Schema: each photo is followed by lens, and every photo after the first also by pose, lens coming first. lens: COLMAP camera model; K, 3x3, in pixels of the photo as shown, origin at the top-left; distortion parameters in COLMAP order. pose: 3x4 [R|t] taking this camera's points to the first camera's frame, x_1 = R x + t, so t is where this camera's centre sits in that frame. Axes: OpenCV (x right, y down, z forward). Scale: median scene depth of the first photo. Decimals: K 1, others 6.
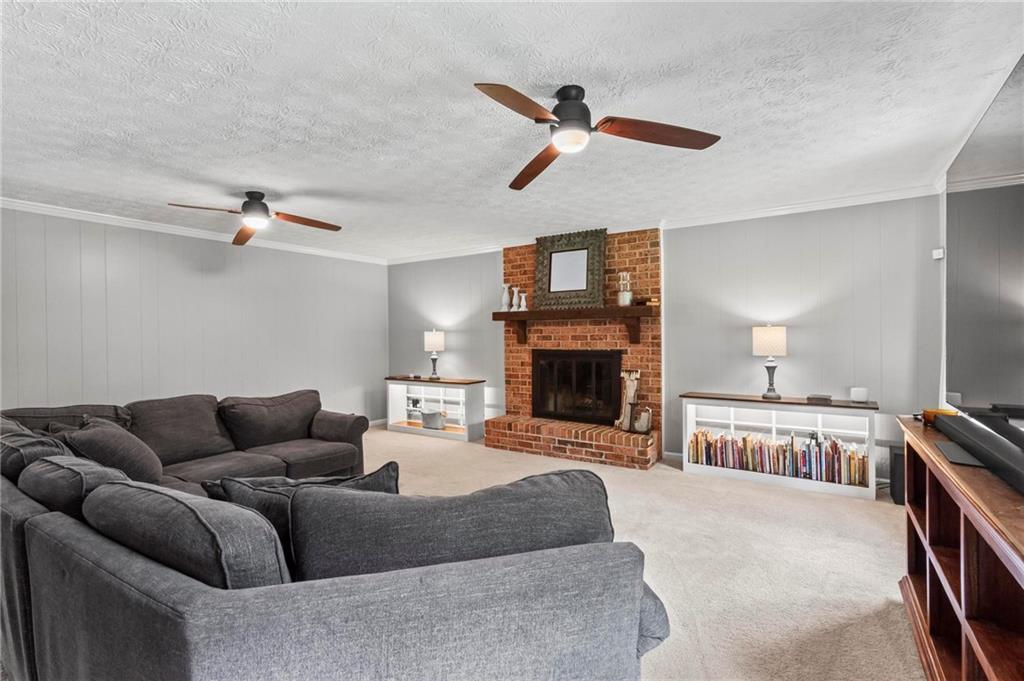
lens RADIAL K [[494.2, 0, 488.2], [0, 494.2, 338.9], [0, 0, 1]] dist [-0.000160, -0.000160]
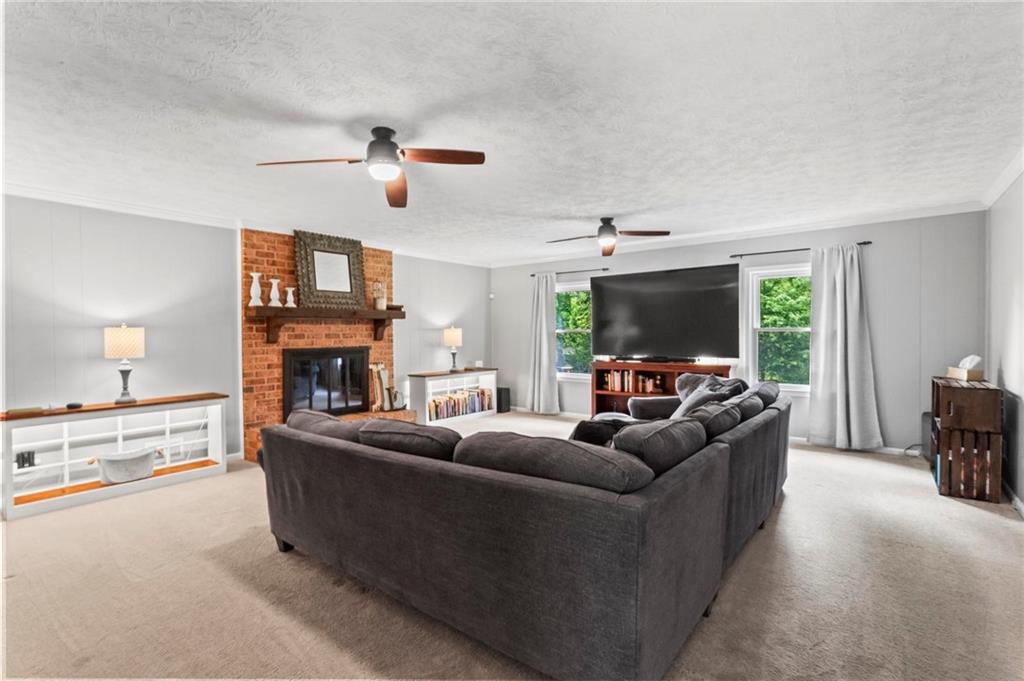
lens RADIAL K [[494.2, 0, 498.1], [0, 494.2, 336.6], [0, 0, 1]] dist [-0.000160, -0.000160]
pose [[0.060868, -0.000858, 0.998145, -0.815037], [0.012064, 0.999927, 0.000124, 0.002703], [-0.998073, 0.012034, 0.060874, 0.561009]]
